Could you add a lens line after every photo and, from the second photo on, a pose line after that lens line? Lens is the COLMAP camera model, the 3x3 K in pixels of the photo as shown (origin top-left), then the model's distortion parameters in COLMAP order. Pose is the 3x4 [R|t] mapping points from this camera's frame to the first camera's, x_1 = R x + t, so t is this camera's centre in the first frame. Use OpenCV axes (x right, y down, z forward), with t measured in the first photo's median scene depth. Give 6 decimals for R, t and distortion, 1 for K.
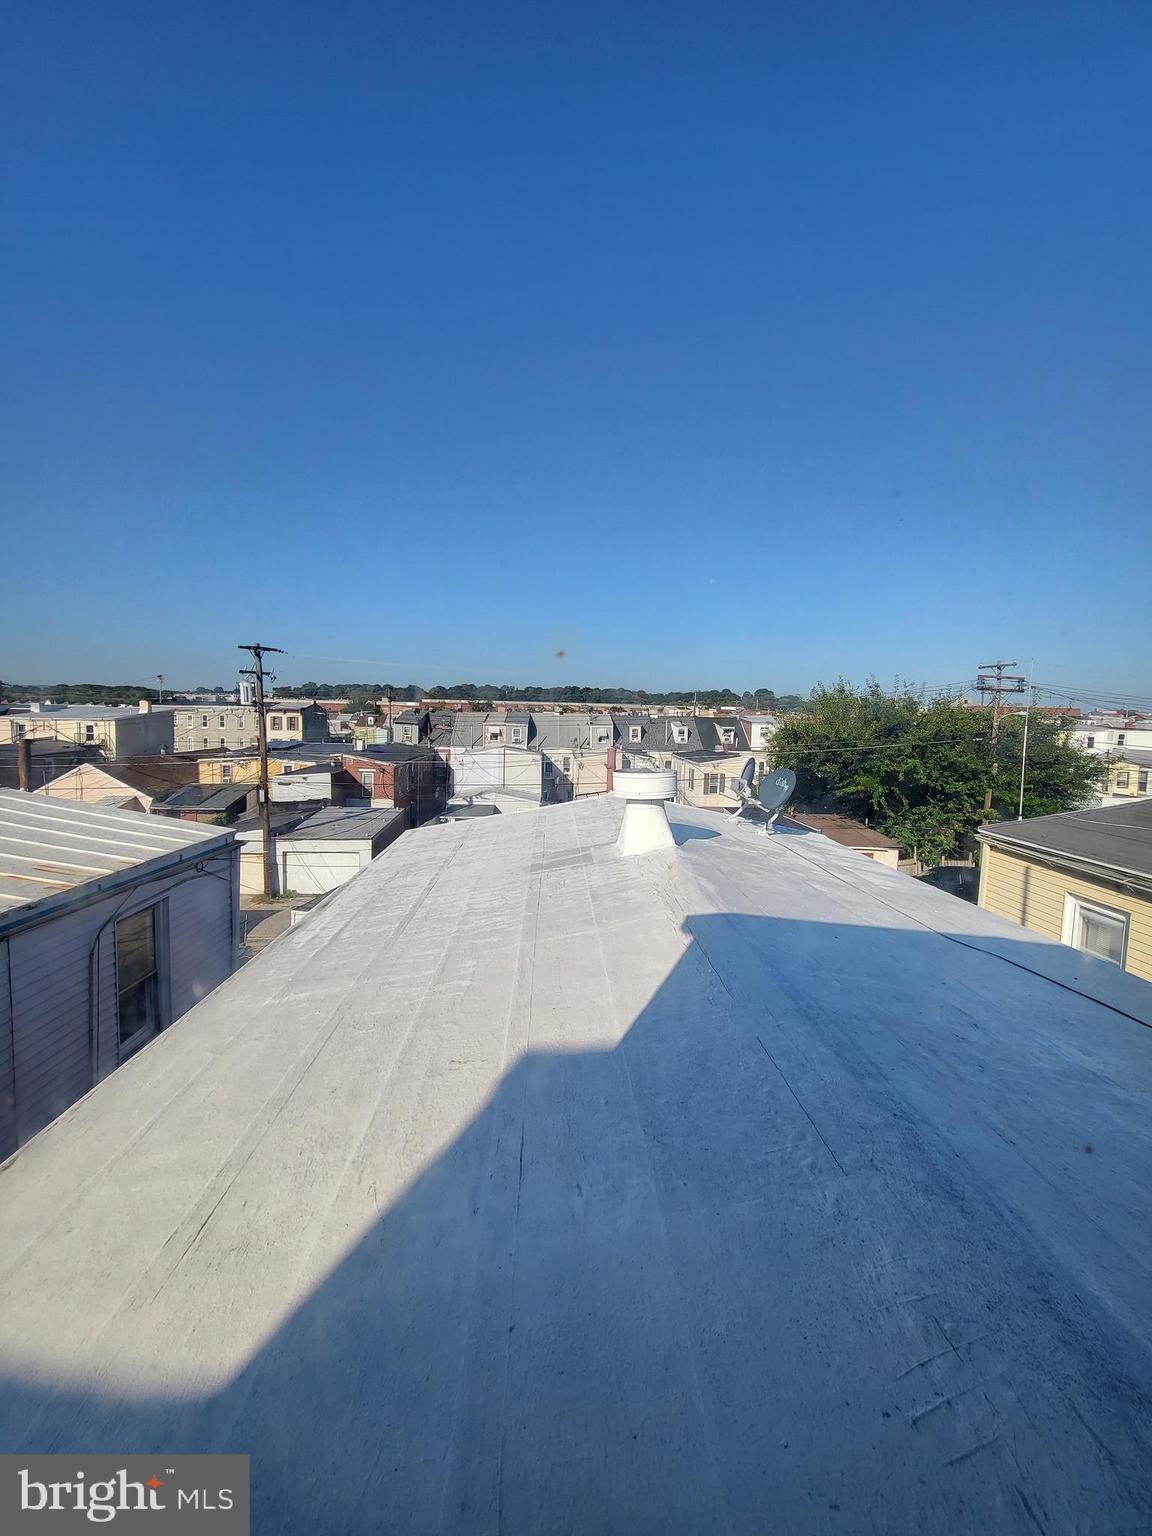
lens RADIAL K [[607.3, 0, 581.1], [0, 607.3, 765.2], [0, 0, 1]] dist [0.001174, -0.000341]
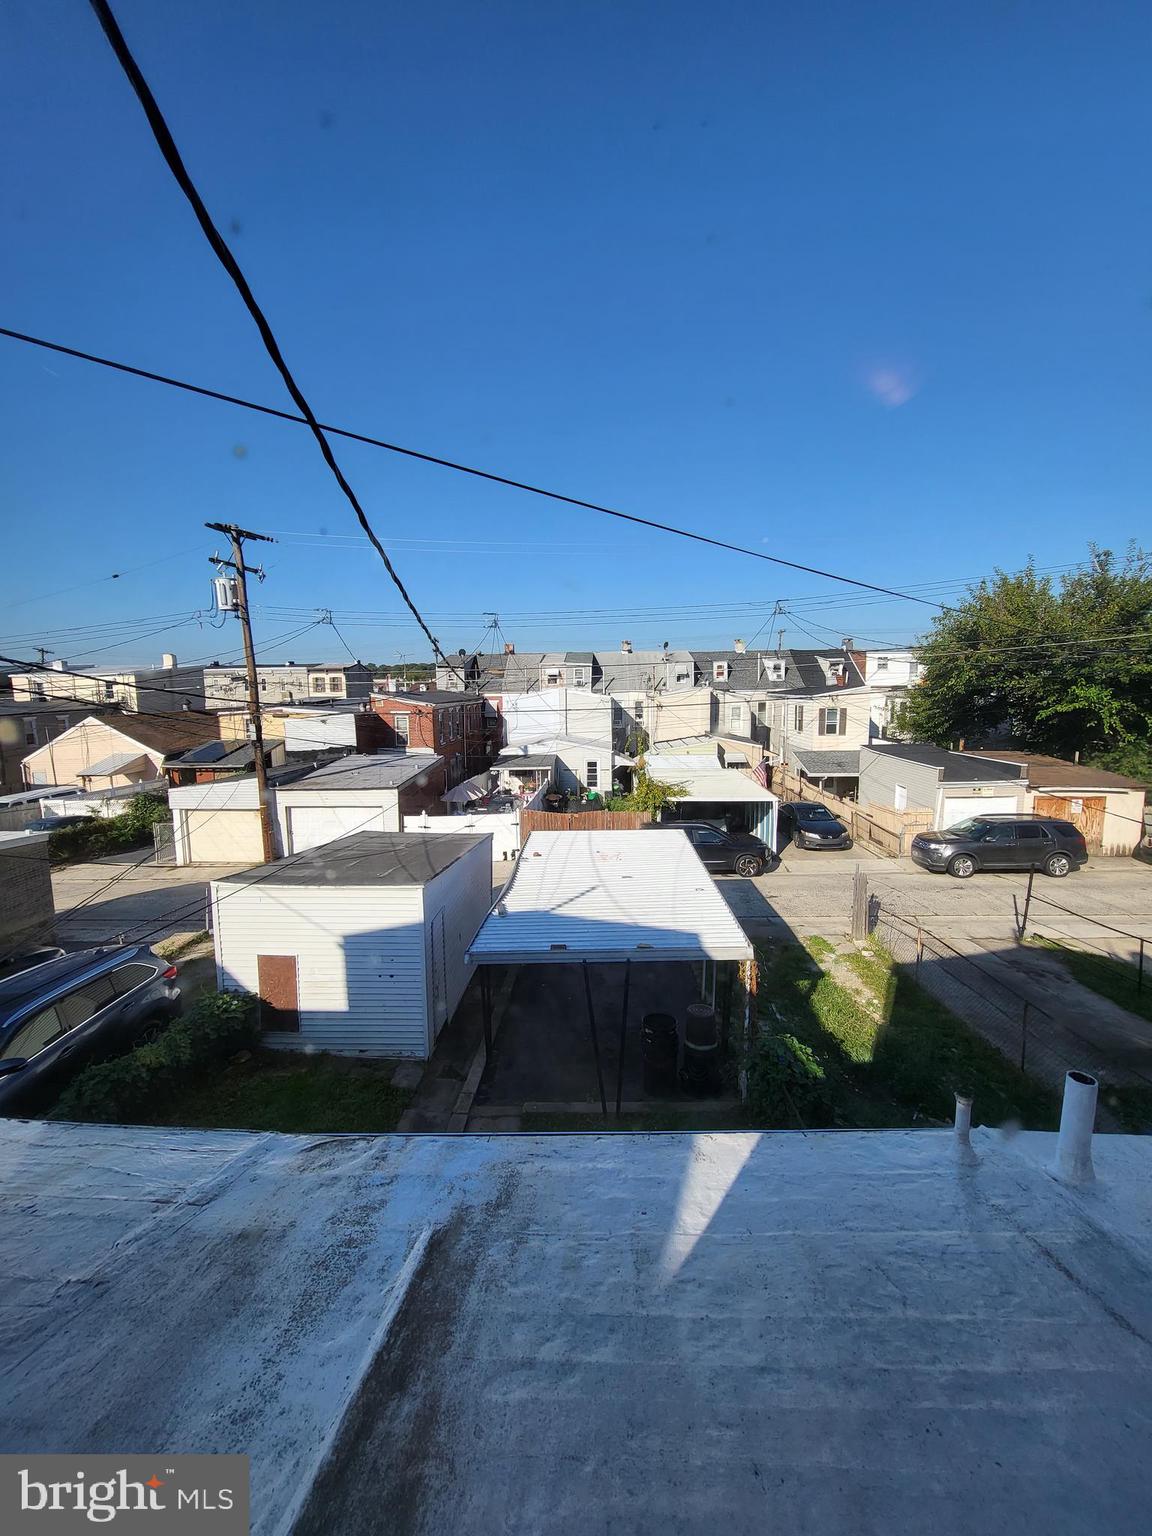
lens RADIAL K [[607.3, 0, 578.7], [0, 607.3, 766.9], [0, 0, 1]] dist [0.001174, -0.000341]
pose [[0.995047, -0.022563, -0.096809, -0.029232], [0.026823, 0.998718, 0.042931, 0.042032], [0.095716, -0.045315, 0.994377, 0.166029]]
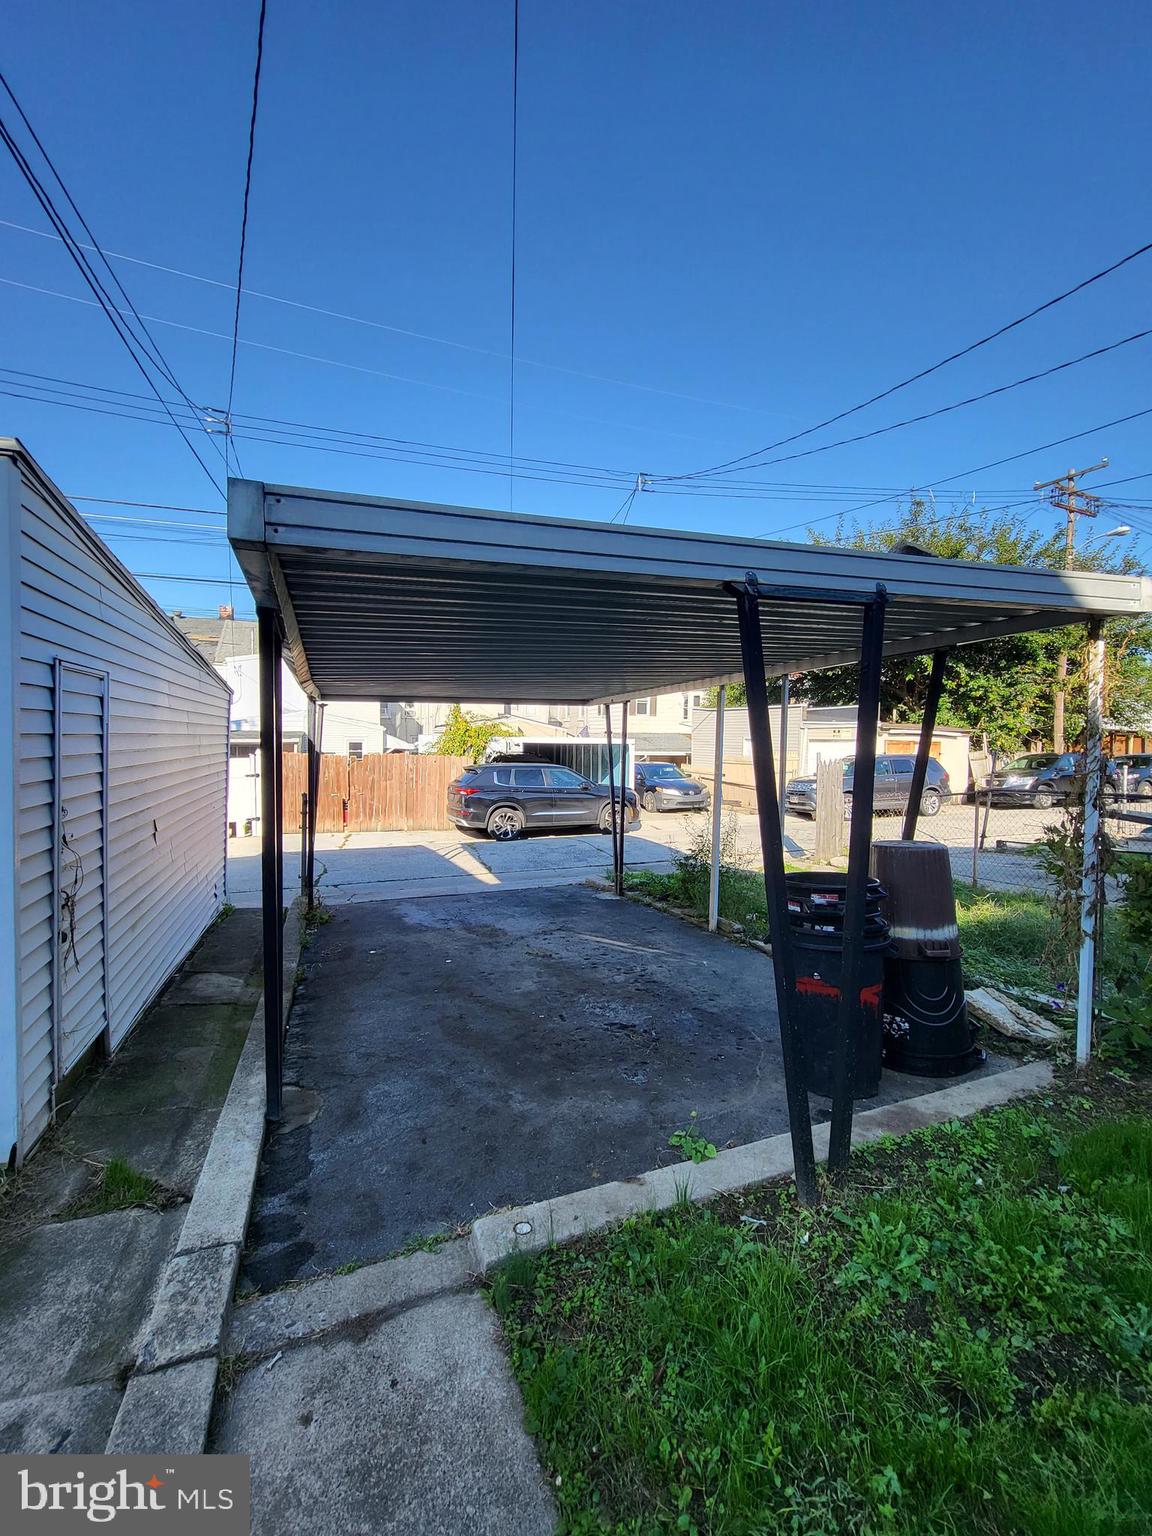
lens RADIAL K [[637.1, 0, 577.5], [0, 637.1, 769.7], [0, 0, 1]] dist [-0.001595, -0.000136]
pose [[0.950114, -0.023063, 0.311049, -0.068917], [0.036620, 0.998613, -0.037817, 0.113076], [-0.309745, 0.047322, 0.949641, 0.283200]]
